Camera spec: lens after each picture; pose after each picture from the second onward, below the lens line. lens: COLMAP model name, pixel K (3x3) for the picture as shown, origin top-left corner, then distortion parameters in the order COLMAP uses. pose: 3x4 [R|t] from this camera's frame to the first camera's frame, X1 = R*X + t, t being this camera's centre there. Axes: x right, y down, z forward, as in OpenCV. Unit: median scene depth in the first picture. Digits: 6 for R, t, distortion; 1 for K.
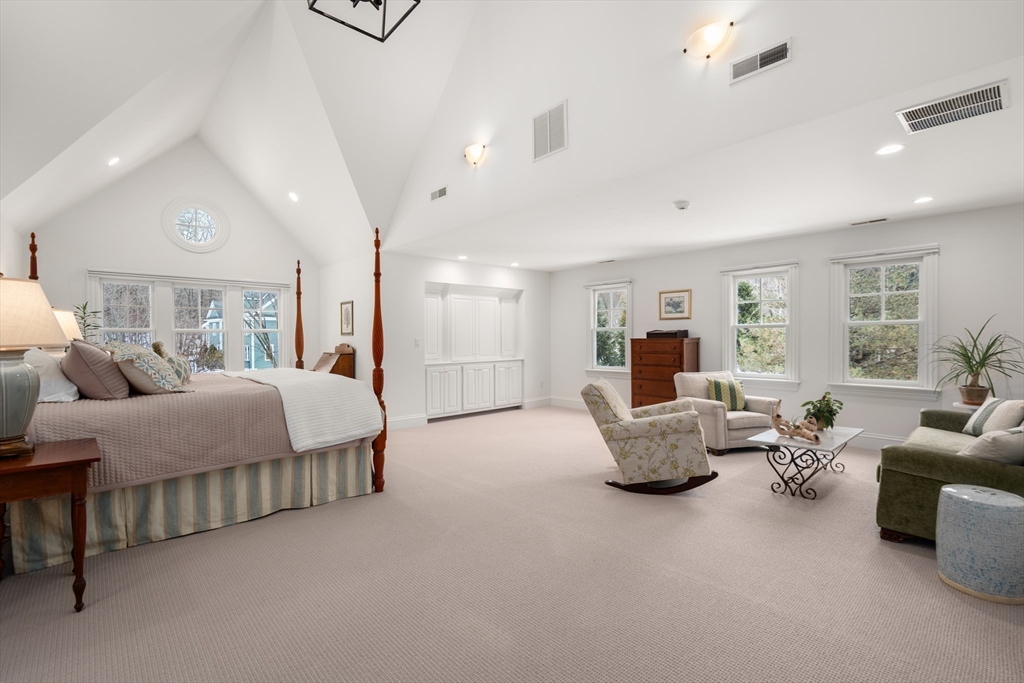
lens RADIAL K [[465.7, 0, 508.5], [0, 465.7, 340.3], [0, 0, 1]] dist [-0.001855, 0.000014]
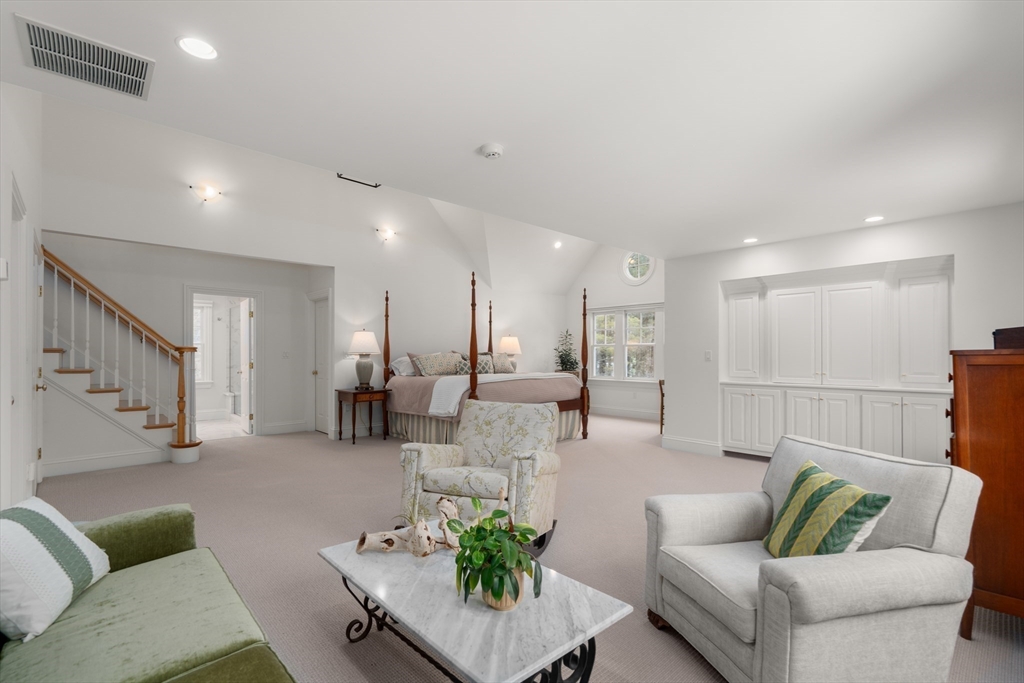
lens RADIAL K [[465.7, 0, 510.8], [0, 465.7, 349.9], [0, 0, 1]] dist [-0.001855, 0.000014]
pose [[0.015134, -0.006147, -0.999867, 0.604161], [-0.007003, 0.999956, -0.006253, 0.001711], [0.999861, 0.007096, 0.015091, 0.588016]]
